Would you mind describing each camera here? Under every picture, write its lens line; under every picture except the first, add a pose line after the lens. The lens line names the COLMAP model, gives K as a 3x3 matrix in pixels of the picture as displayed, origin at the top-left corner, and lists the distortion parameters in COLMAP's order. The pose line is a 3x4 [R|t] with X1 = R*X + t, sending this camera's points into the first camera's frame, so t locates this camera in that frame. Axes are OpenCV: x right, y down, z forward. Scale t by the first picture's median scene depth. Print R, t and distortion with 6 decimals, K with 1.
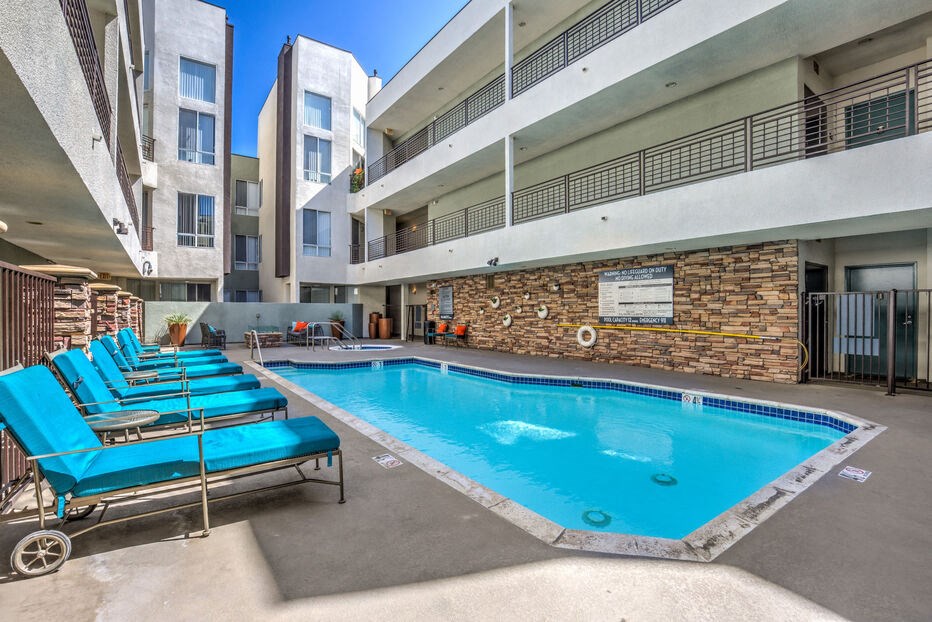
lens RADIAL K [[413.7, 0, 438.0], [0, 413.7, 313.2], [0, 0, 1]] dist [-0.017180, 0.000669]
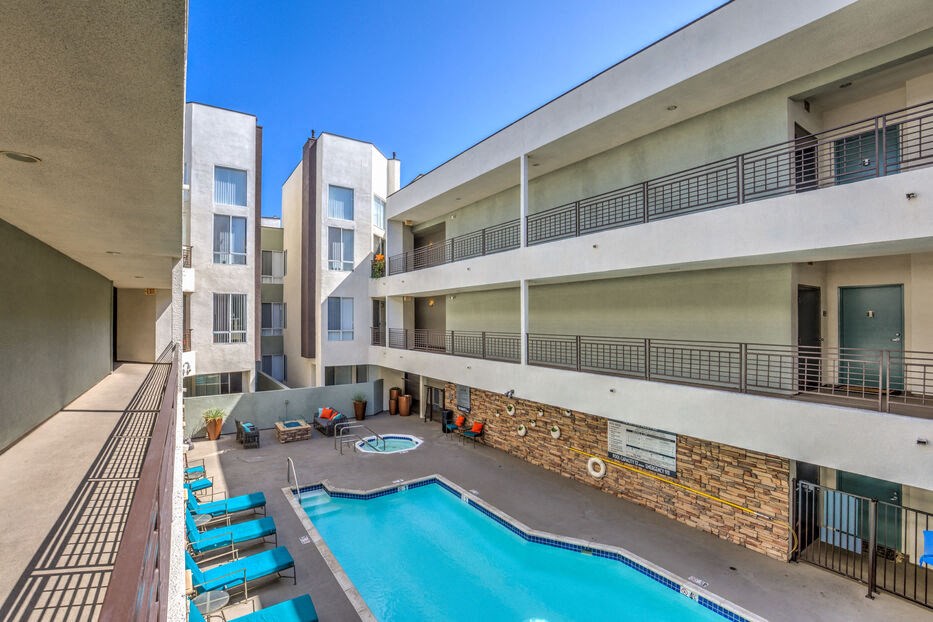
lens RADIAL K [[414.2, 0, 438.5], [0, 414.2, 313.2], [0, 0, 1]] dist [-0.017180, 0.000669]
pose [[0.999561, -0.000786, -0.029608, -0.013285], [0.000772, 1.000000, -0.000484, -0.242416], [0.029609, 0.000461, 0.999561, -0.059950]]
